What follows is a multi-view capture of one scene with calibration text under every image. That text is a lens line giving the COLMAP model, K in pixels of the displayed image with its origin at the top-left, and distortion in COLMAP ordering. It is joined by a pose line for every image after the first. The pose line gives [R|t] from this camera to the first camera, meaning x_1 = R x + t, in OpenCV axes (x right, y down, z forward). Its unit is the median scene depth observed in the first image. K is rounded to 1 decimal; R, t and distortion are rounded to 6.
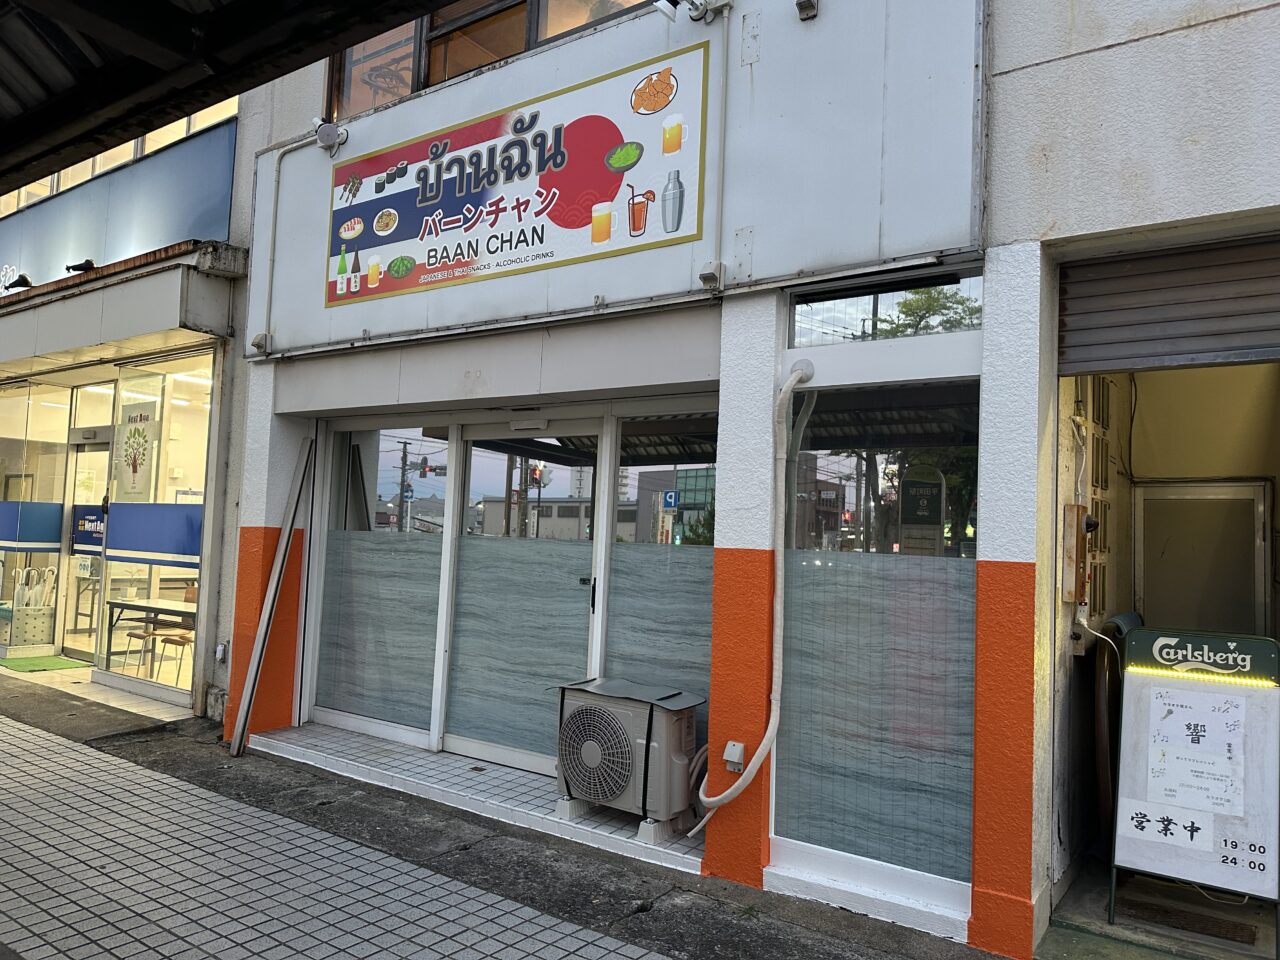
lens RADIAL K [[896.1, 0, 638.3], [0, 896.1, 488.3], [0, 0, 1]] dist [-0.000690, -0.004094]
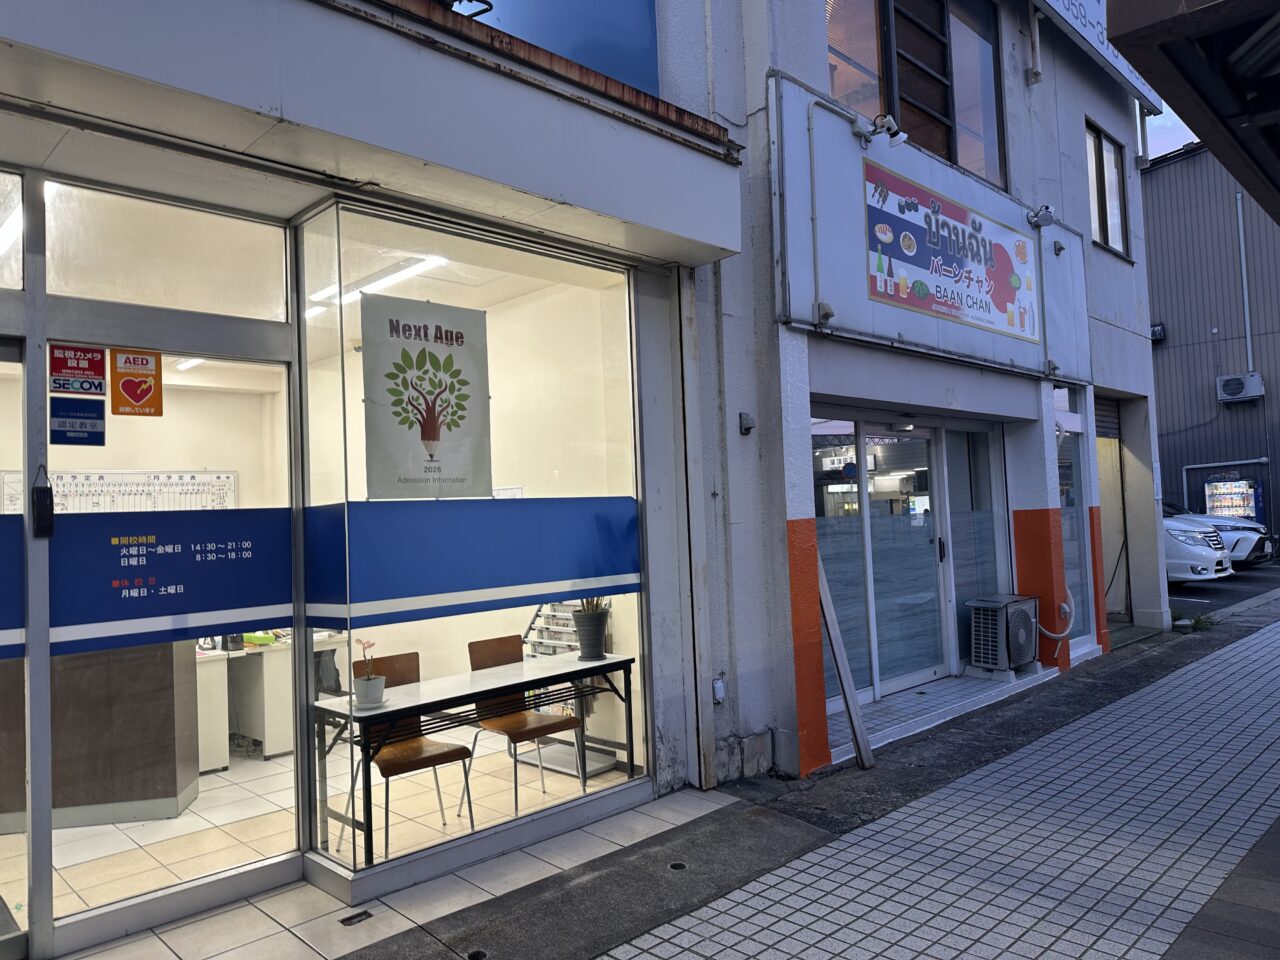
lens RADIAL K [[896.1, 0, 638.8], [0, 896.1, 474.1], [0, 0, 1]] dist [-0.000690, -0.004094]
pose [[0.187606, -0.003100, 0.982239, -1.432106], [-0.016540, 0.999843, 0.006315, -0.004752], [-0.982105, -0.017431, 0.187525, 1.089258]]
